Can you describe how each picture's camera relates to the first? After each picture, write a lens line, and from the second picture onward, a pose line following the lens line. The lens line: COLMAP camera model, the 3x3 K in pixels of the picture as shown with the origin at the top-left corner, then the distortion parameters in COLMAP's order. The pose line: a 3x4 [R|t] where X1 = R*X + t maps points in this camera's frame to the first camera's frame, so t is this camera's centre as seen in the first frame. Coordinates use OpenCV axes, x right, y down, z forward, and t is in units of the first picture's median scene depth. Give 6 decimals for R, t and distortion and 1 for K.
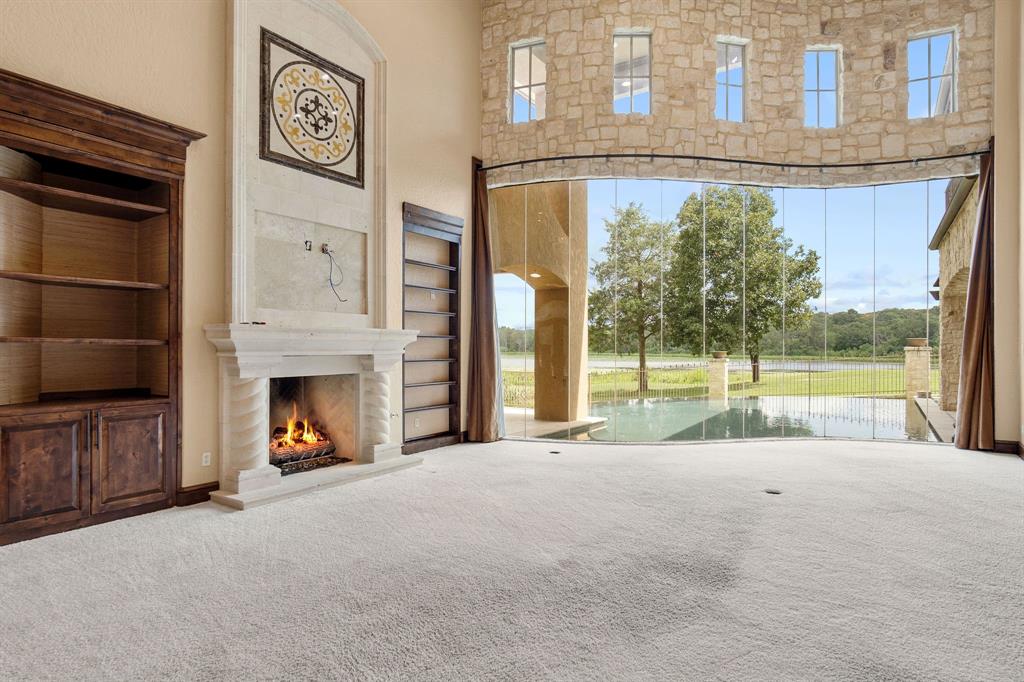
lens RADIAL K [[547.8, 0, 511.9], [0, 547.8, 343.8], [0, 0, 1]] dist [-0.010751, 0.006803]
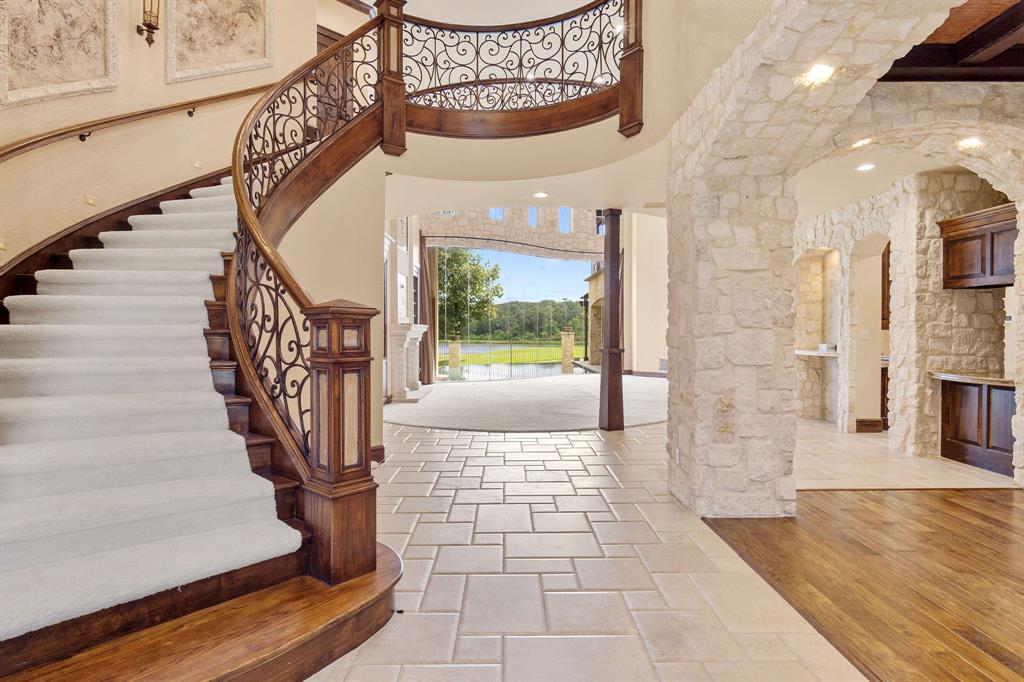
lens RADIAL K [[547.8, 0, 510.8], [0, 547.8, 337.2], [0, 0, 1]] dist [-0.010751, 0.006803]
pose [[0.822161, -0.006813, 0.569214, -0.909279], [-0.001174, 0.999906, 0.013663, -0.007120], [-0.569254, -0.011901, 0.822076, -0.719382]]
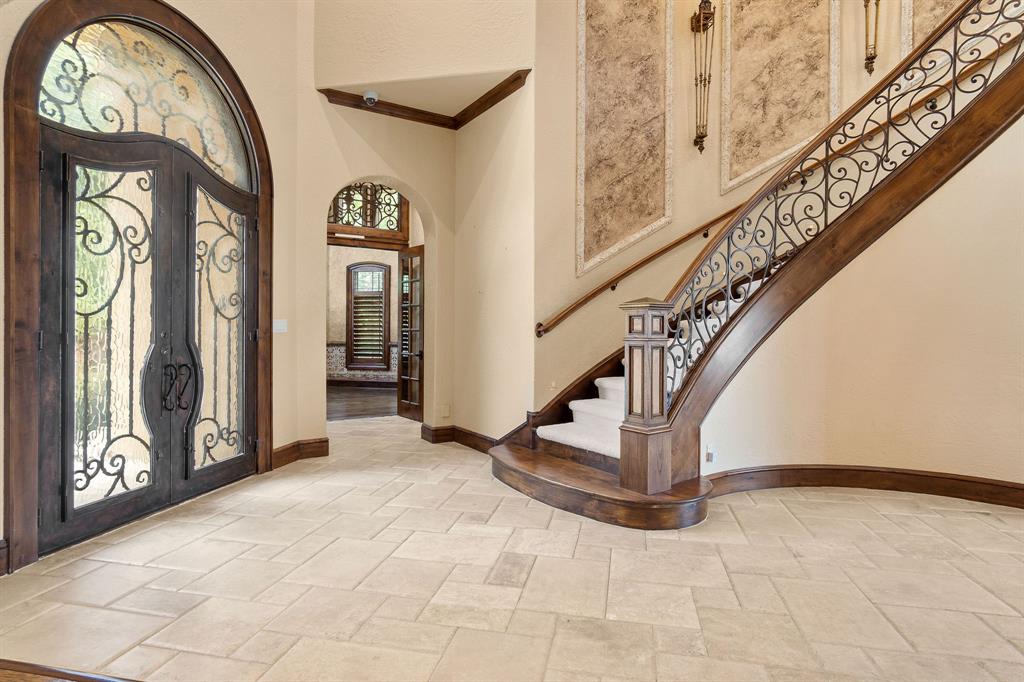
lens RADIAL K [[547.8, 0, 508.9], [0, 547.8, 330.0], [0, 0, 1]] dist [-0.010751, 0.006803]
pose [[0.378842, 0.001753, -0.925460, -0.354063], [-0.001204, 0.999998, 0.001401, 0.002240], [0.925461, 0.000583, 0.378843, -0.671787]]
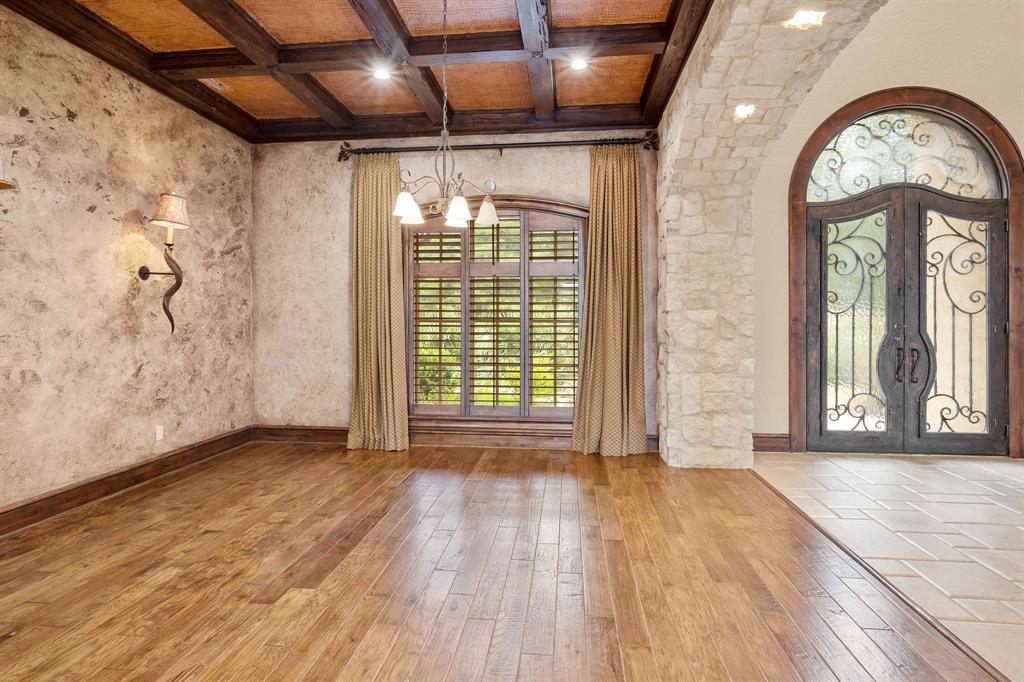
lens RADIAL K [[547.8, 0, 509.2], [0, 547.8, 321.2], [0, 0, 1]] dist [-0.010751, 0.006803]
pose [[-0.885945, -0.003037, -0.463781, -0.172591], [-0.001488, 0.999992, -0.003706, 0.004400], [0.463789, -0.002594, -0.885942, -0.375768]]
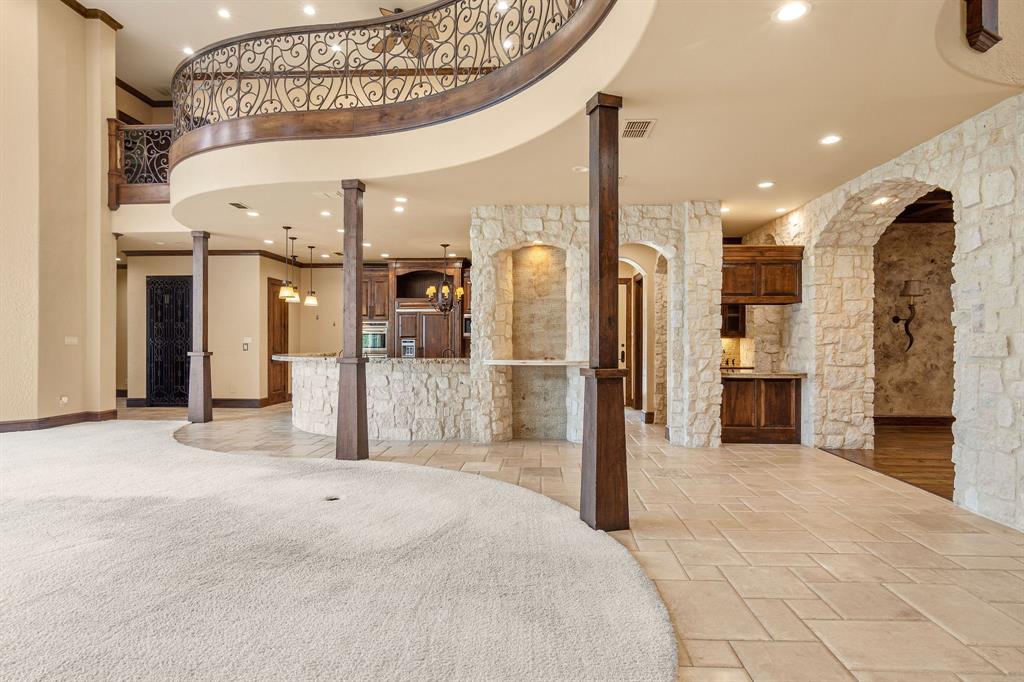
lens RADIAL K [[547.8, 0, 523.0], [0, 547.8, 342.5], [0, 0, 1]] dist [-0.010751, 0.006803]
pose [[-0.521881, -0.006504, 0.852993, -0.567680], [-0.007273, 0.999969, 0.003176, 0.001904], [-0.852987, -0.004546, -0.521912, 0.389405]]
